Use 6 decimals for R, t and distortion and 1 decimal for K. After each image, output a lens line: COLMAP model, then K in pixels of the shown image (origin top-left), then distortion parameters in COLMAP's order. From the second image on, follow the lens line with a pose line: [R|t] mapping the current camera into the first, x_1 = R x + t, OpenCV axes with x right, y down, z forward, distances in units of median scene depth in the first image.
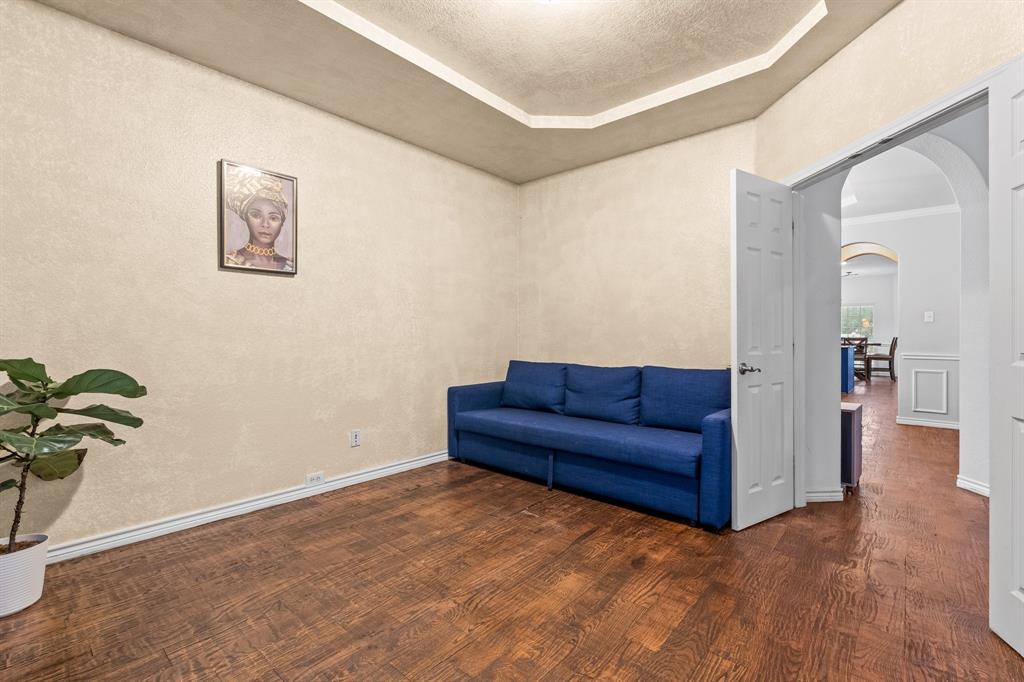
lens RADIAL K [[452.9, 0, 516.4], [0, 452.9, 337.4], [0, 0, 1]] dist [-0.000329, -0.000217]
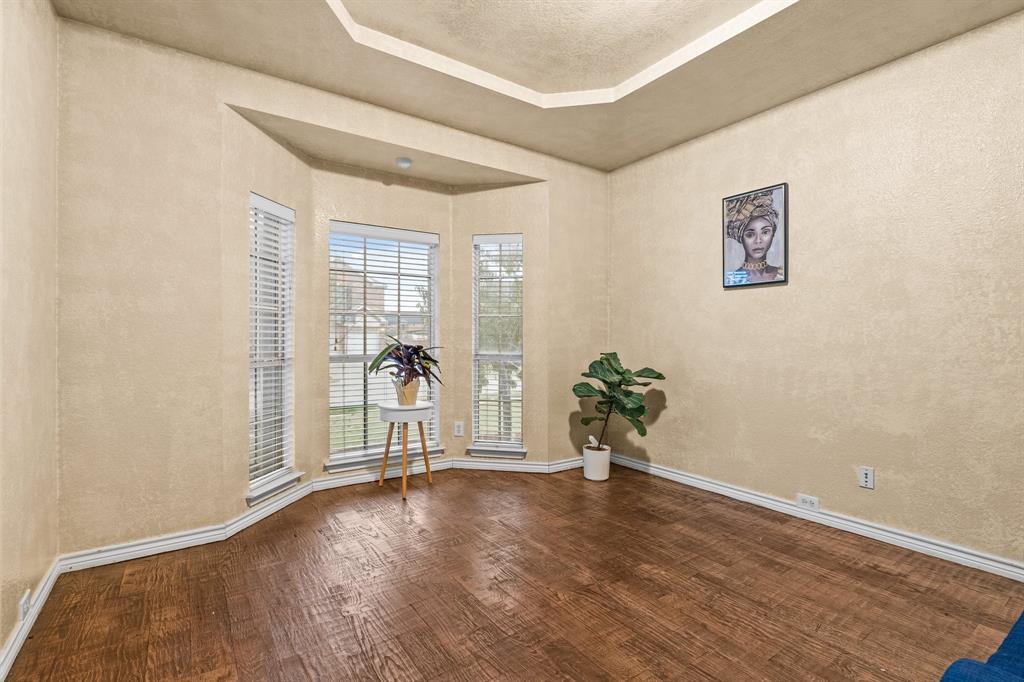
lens RADIAL K [[487.4, 0, 516.7], [0, 487.4, 340.4], [0, 0, 1]] dist [-0.002725, -0.000326]
pose [[-0.247703, 0.005002, -0.968823, 0.685570], [-0.003110, 0.999977, 0.005958, -0.018192], [0.968831, 0.004489, -0.247682, 0.713473]]
